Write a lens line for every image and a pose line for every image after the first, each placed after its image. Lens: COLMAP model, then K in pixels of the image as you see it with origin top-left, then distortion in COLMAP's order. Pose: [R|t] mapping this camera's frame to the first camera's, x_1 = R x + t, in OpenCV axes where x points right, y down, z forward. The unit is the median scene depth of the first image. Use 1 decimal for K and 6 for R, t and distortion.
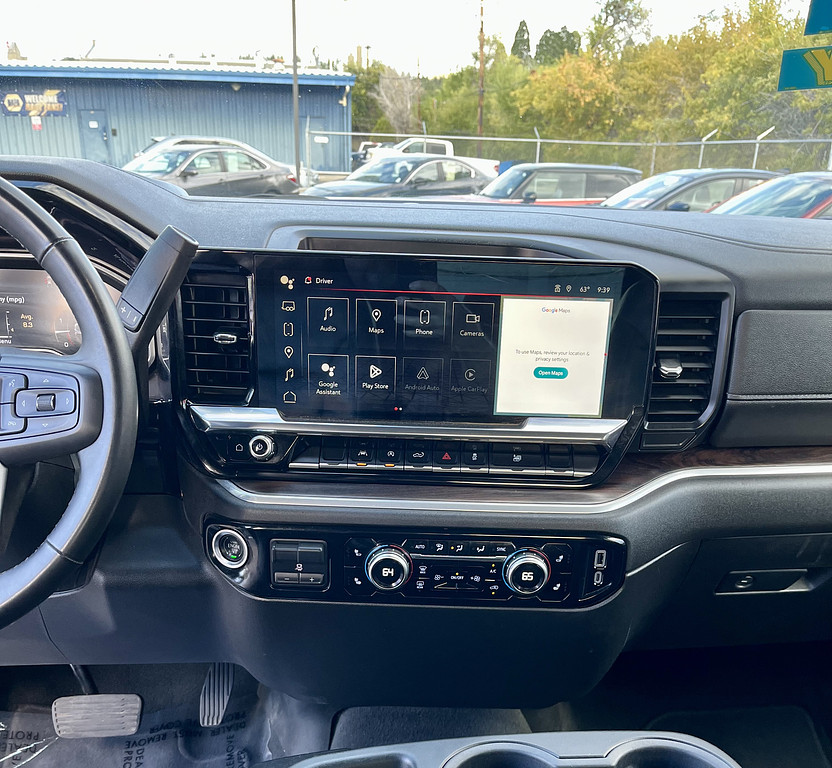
lens RADIAL K [[834.1, 0, 416.0], [0, 834.1, 490.5], [0, 0, 1]] dist [0.086776, -0.172675]
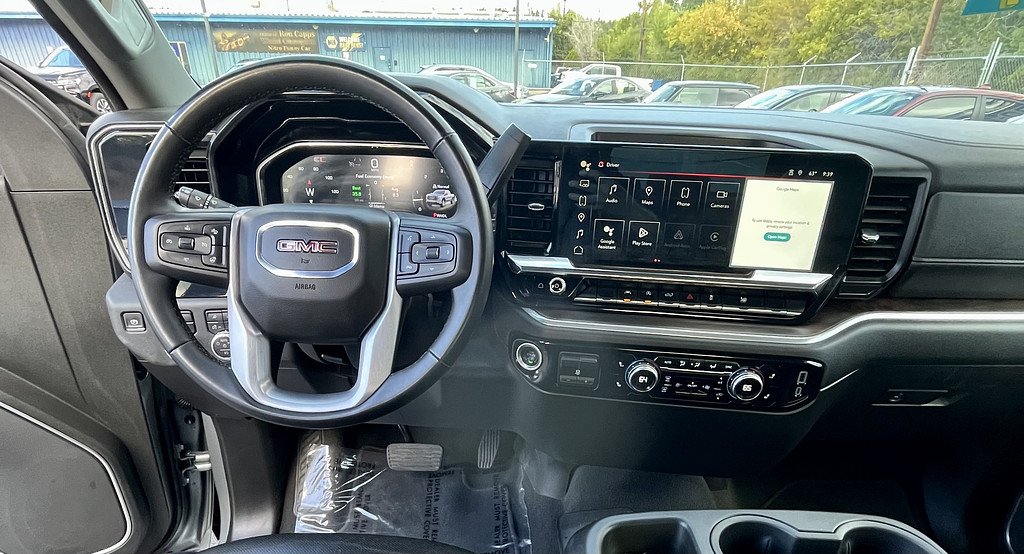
lens RADIAL K [[559.2, 0, 515.7], [0, 559.2, 346.0], [0, 0, 1]] dist [-0.003620, -0.001288]
pose [[0.992167, 0.046501, -0.115940, -0.115454], [-0.038242, 0.996637, 0.072467, -0.013774], [0.118920, -0.067465, 0.990609, 0.051202]]
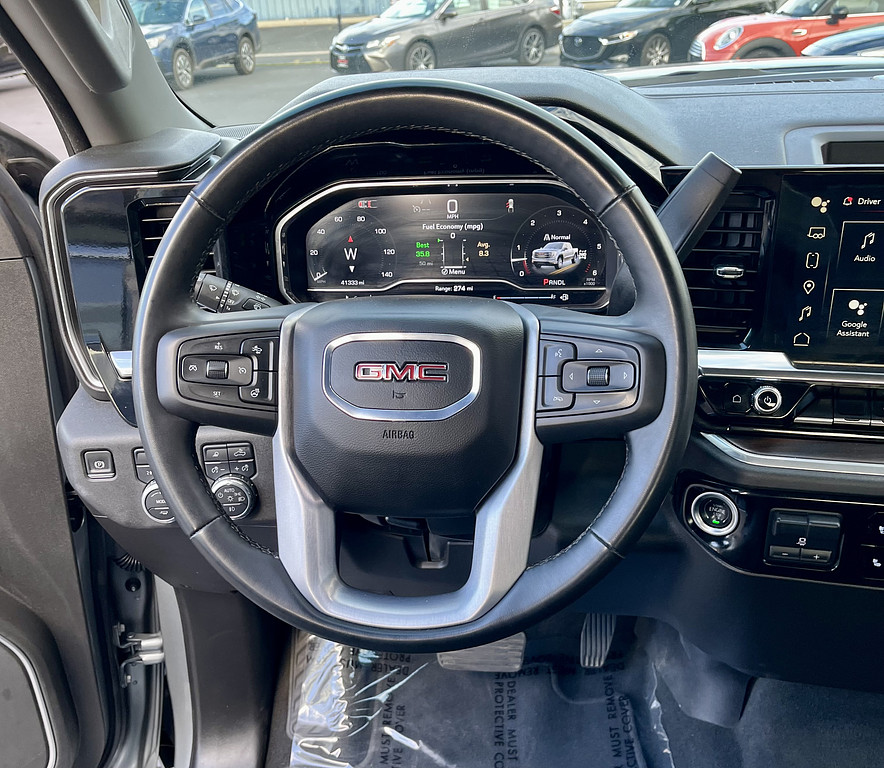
lens RADIAL K [[906.2, 0, 442.0], [0, 906.2, 384.0], [0, 0, 1]] dist [0.074409, -0.167838]
pose [[0.968458, 0.022189, -0.248188, -0.223929], [-0.013075, 0.999180, 0.038311, -0.080485], [0.248835, -0.033857, 0.967954, 0.030705]]
